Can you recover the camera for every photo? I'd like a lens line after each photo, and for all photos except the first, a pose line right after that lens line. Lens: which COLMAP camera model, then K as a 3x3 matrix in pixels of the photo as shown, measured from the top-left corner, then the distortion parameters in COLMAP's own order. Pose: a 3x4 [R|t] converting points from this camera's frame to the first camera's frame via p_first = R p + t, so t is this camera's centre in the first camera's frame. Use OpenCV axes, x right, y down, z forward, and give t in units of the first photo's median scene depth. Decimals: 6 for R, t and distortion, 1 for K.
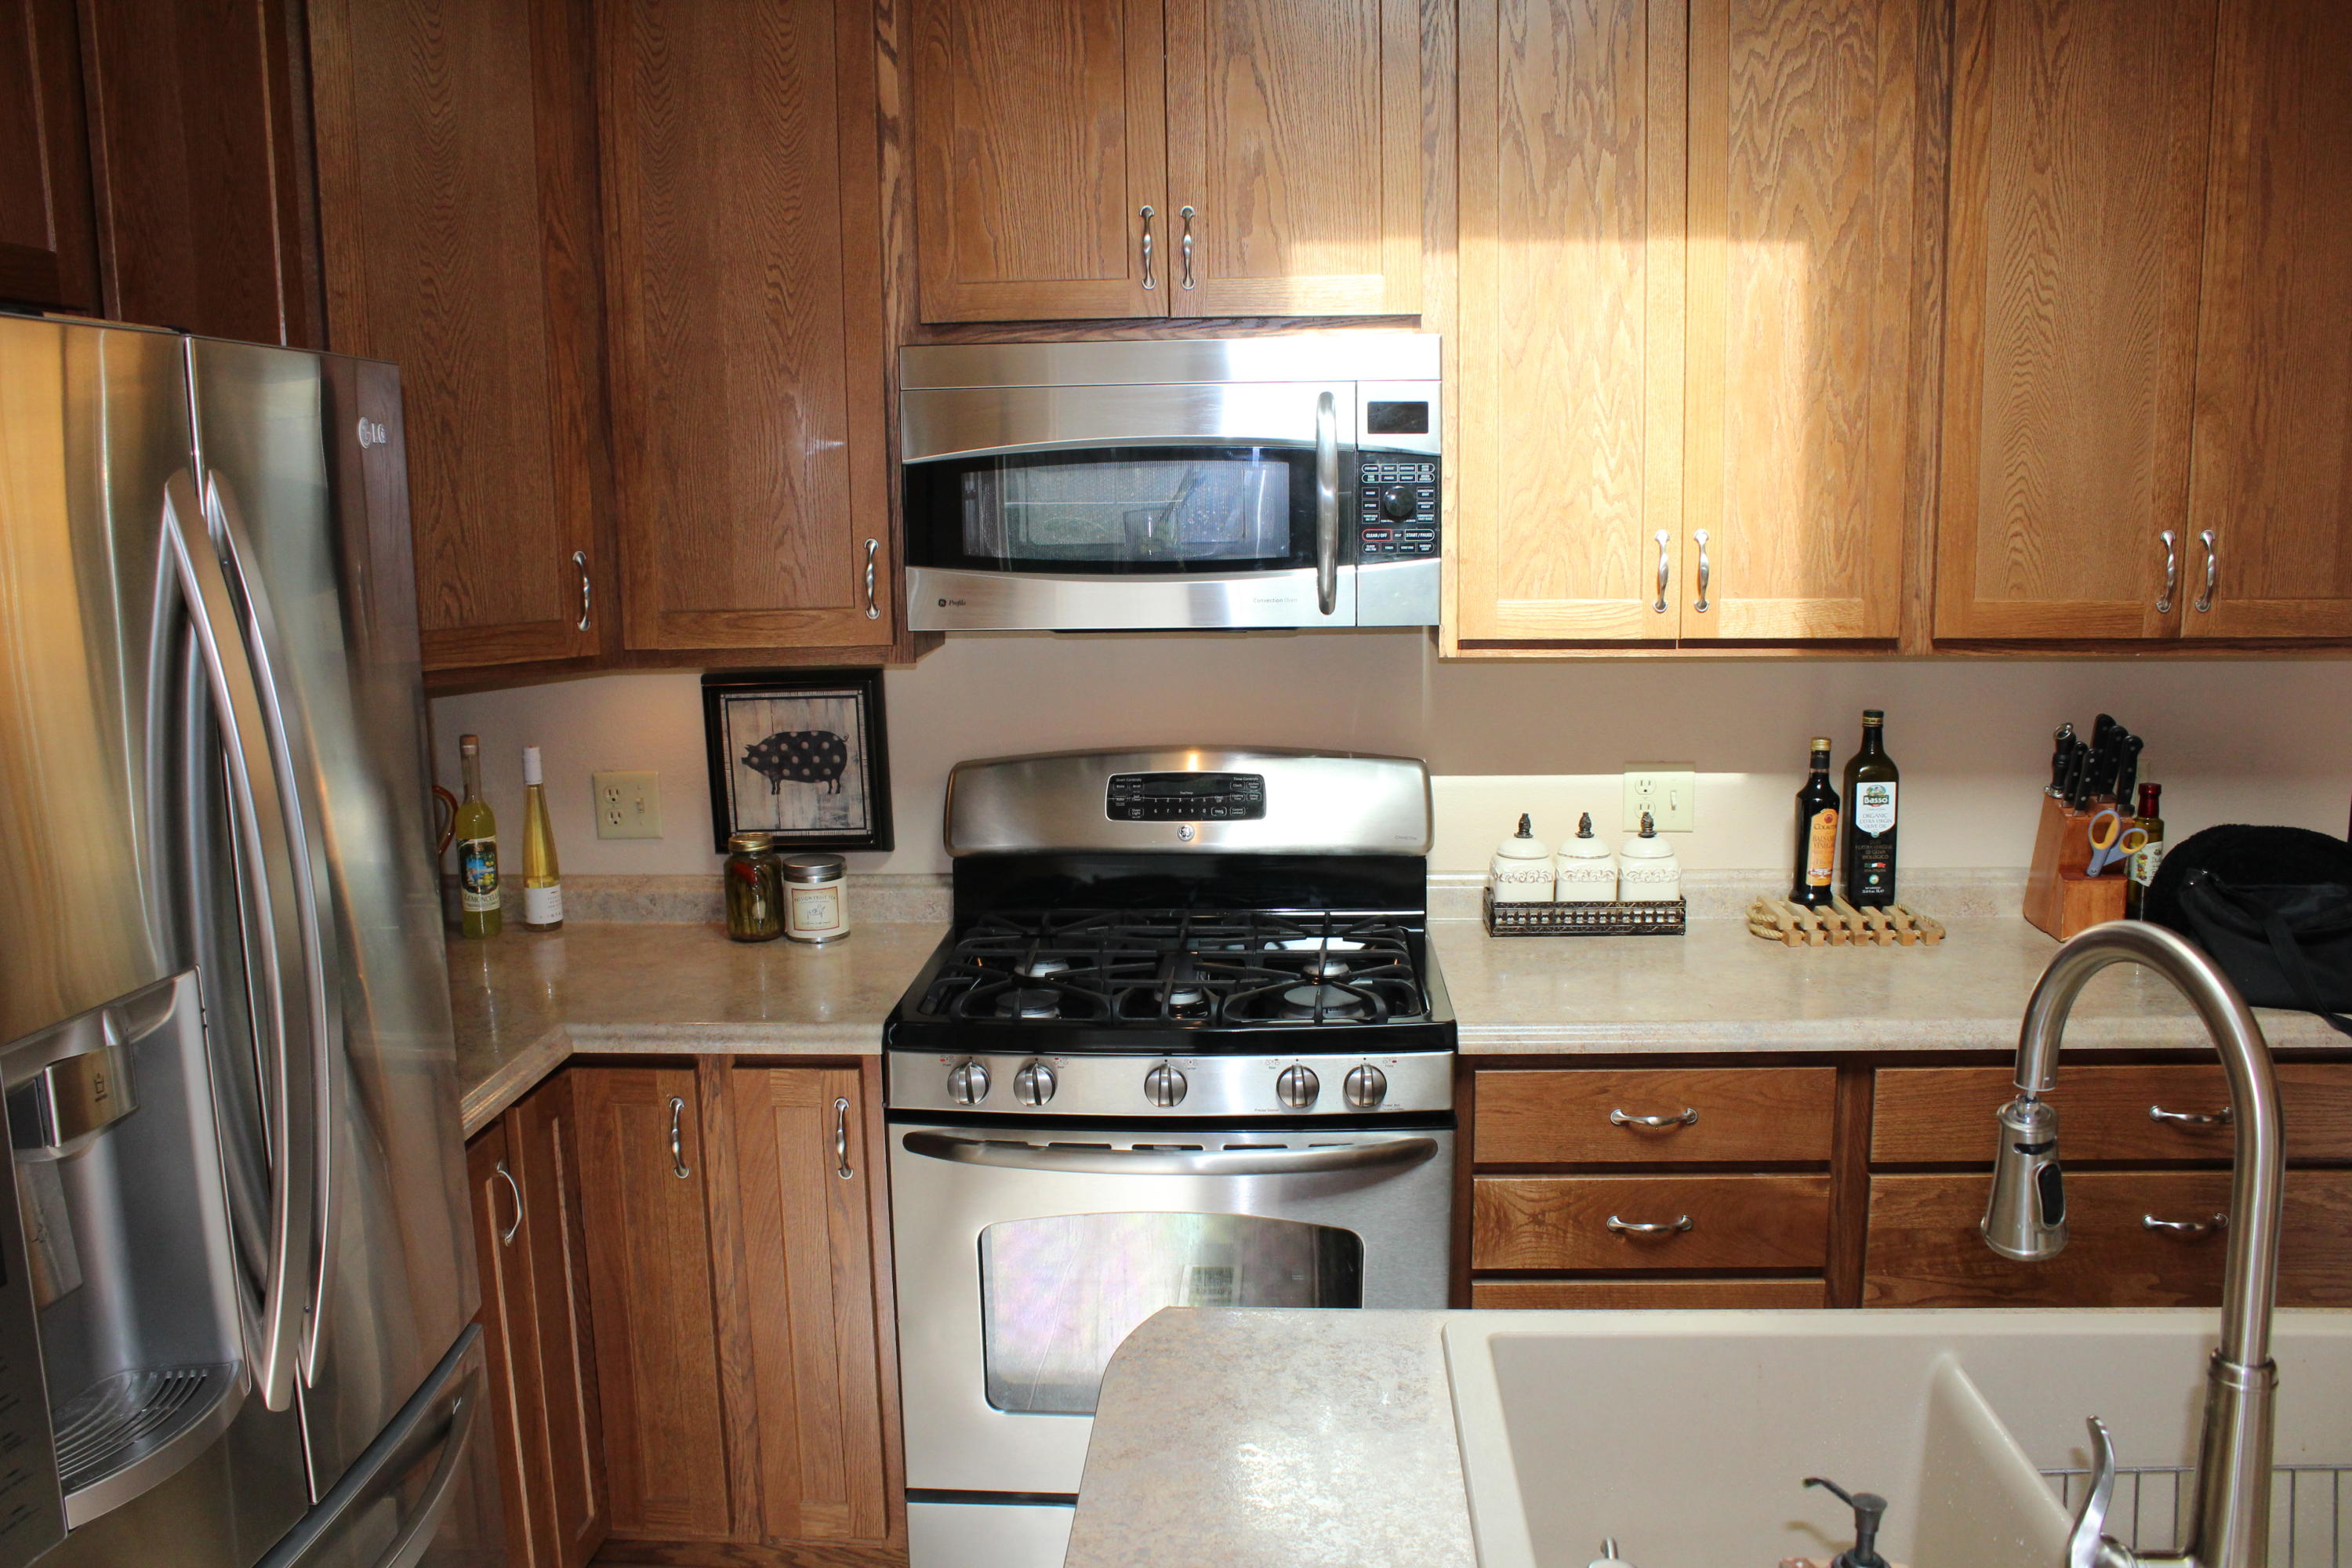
lens RADIAL K [[1928.9, 0, 1176.0], [0, 1928.9, 784.0], [0, 0, 1]] dist [-0.168017, 0.132260]
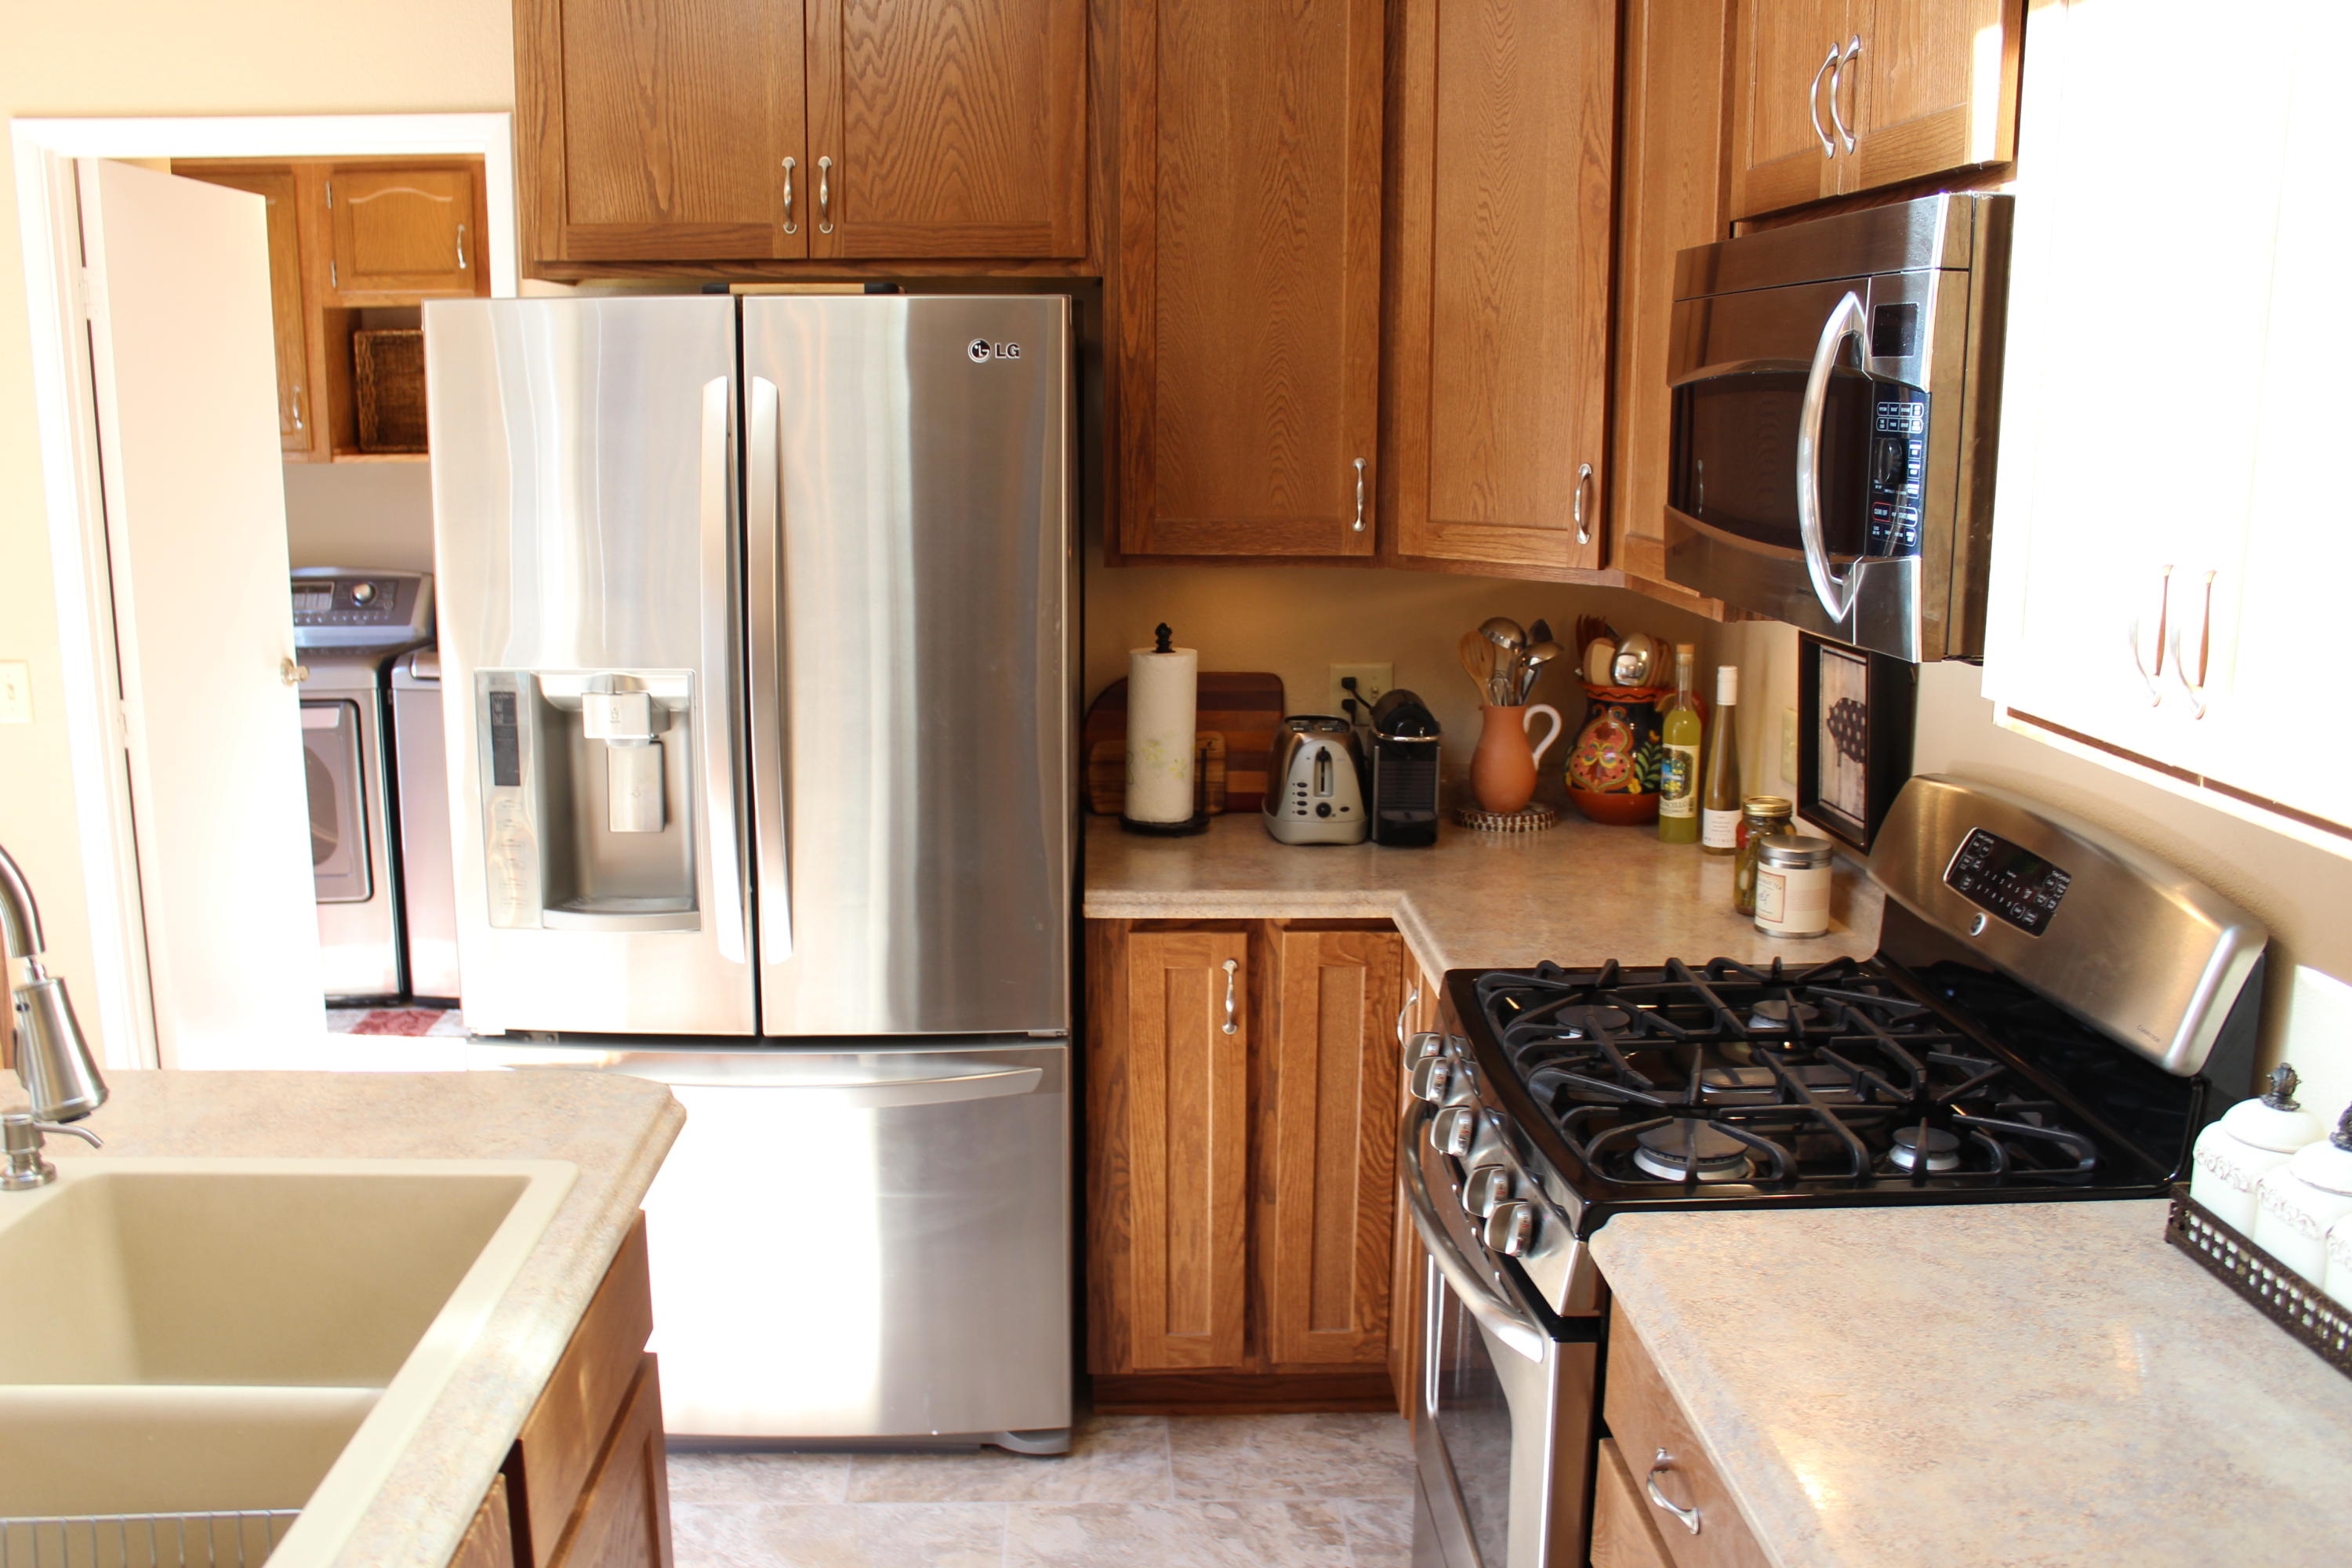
lens RADIAL K [[1928.9, 0, 1176.0], [0, 1928.9, 784.0], [0, 0, 1]] dist [-0.168017, 0.132260]
pose [[0.102977, 0.218346, -0.970423, 0.711014], [-0.171346, 0.964919, 0.198925, -0.128784], [0.979814, 0.145793, 0.136778, 0.703435]]
